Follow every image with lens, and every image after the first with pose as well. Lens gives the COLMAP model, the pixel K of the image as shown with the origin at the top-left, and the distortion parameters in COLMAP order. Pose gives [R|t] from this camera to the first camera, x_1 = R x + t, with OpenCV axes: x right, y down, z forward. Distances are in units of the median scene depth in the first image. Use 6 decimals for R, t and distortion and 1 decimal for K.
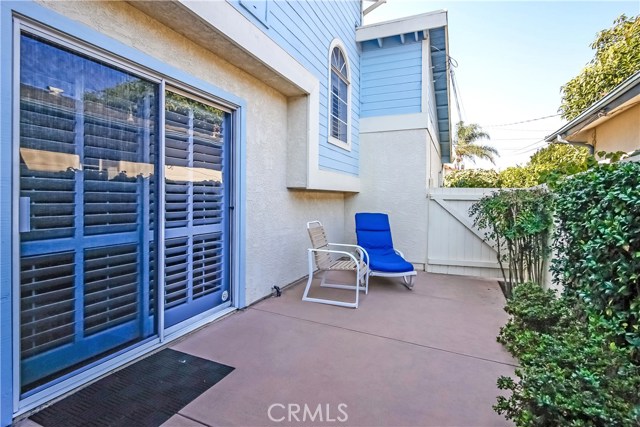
lens RADIAL K [[322.8, 0, 320.2], [0, 322.8, 200.9], [0, 0, 1]] dist [-0.000923, -0.000560]
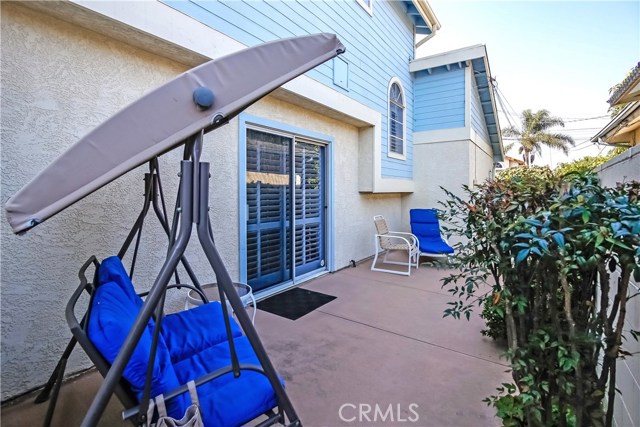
lens RADIAL K [[322.8, 0, 334.6], [0, 322.8, 194.2], [0, 0, 1]] dist [-0.000923, -0.000560]
pose [[0.990519, -0.006790, -0.137211, -0.014370], [0.006601, 0.999977, -0.001836, -0.028836], [0.137220, 0.000913, 0.990540, -0.415985]]
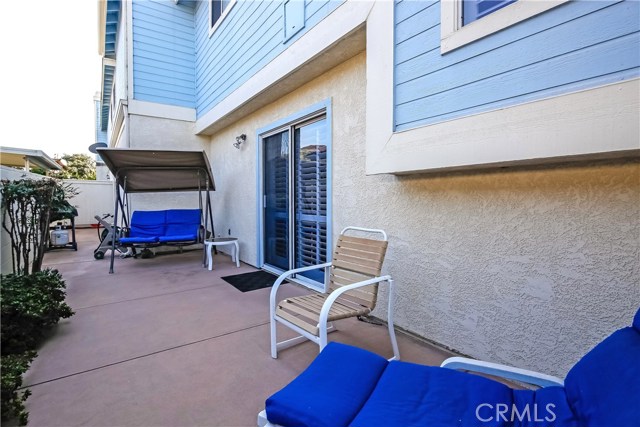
lens RADIAL K [[322.8, 0, 320.5], [0, 322.8, 209.4], [0, 0, 1]] dist [-0.000923, -0.000560]
pose [[-0.528332, 0.022317, -0.848745, 0.525869], [-0.010415, 0.999409, 0.032762, 0.007906], [0.848974, 0.026149, -0.527787, 1.214585]]
